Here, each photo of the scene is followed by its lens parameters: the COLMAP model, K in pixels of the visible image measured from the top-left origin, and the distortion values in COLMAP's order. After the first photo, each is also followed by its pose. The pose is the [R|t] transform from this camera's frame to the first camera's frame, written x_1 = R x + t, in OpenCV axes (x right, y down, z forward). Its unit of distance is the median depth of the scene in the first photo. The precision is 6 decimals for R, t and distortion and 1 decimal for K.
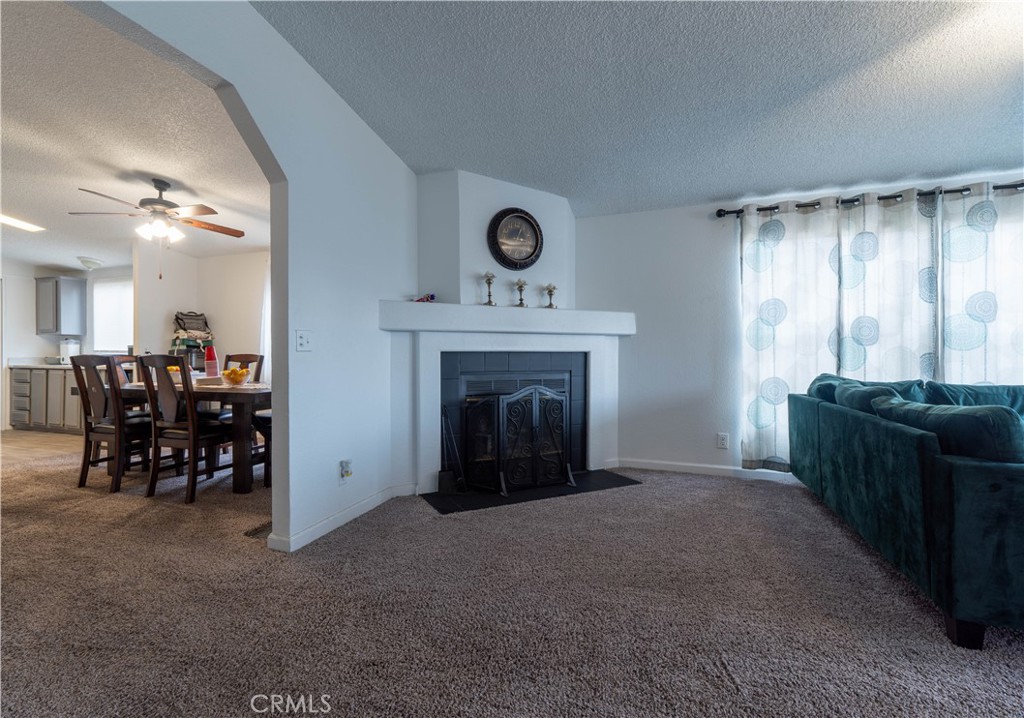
lens RADIAL K [[454.9, 0, 492.2], [0, 454.9, 353.4], [0, 0, 1]] dist [0.003804, 0.000116]
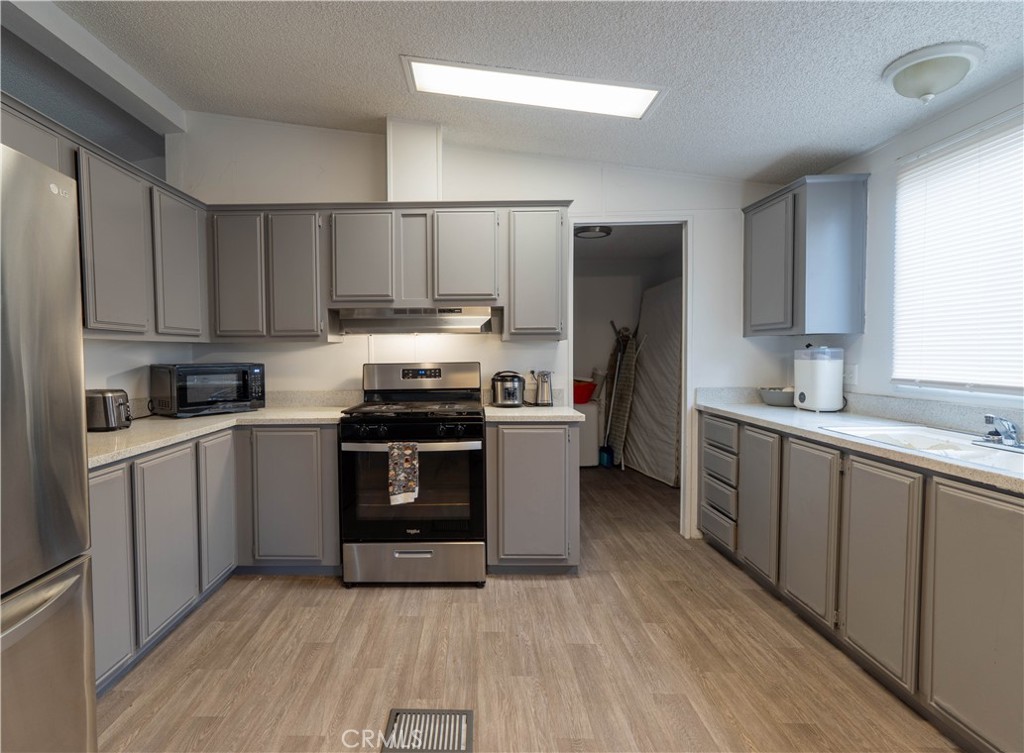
lens RADIAL K [[463.4, 0, 468.5], [0, 463.4, 370.6], [0, 0, 1]] dist [0.002349, -0.001154]
pose [[0.319780, 0.034252, -0.946873, -1.174082], [0.007652, 0.999220, 0.038730, -0.049753], [0.947461, -0.019631, 0.319268, 1.076378]]
